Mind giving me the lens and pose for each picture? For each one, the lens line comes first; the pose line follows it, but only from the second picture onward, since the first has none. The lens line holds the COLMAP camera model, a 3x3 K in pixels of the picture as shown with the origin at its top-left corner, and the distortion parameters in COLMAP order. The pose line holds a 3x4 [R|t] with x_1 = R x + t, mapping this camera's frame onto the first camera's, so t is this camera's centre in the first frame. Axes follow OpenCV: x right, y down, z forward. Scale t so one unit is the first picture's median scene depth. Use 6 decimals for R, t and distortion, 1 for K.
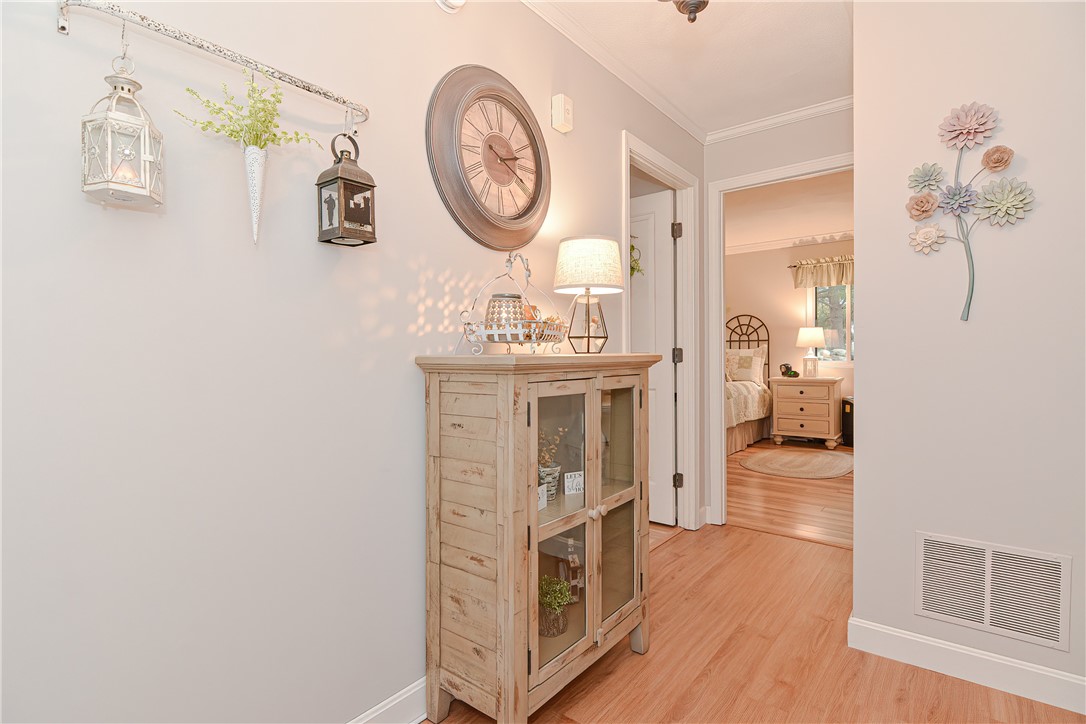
lens RADIAL K [[529.9, 0, 537.2], [0, 529.9, 362.6], [0, 0, 1]] dist [0.006248, -0.001985]
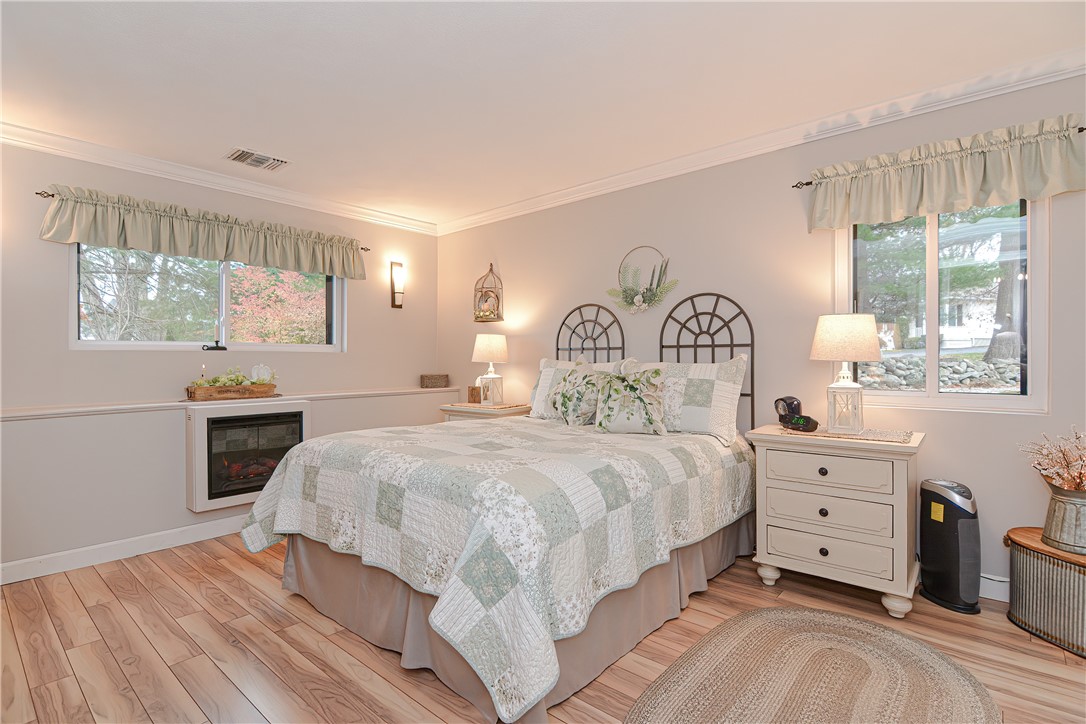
lens RADIAL K [[529.9, 0, 543.1], [0, 529.9, 363.8], [0, 0, 1]] dist [0.006248, -0.001985]
pose [[0.999661, 0.005897, -0.025348, 0.272187], [-0.006155, 0.999930, -0.010113, -0.020154], [0.025287, 0.010266, 0.999628, 0.544159]]
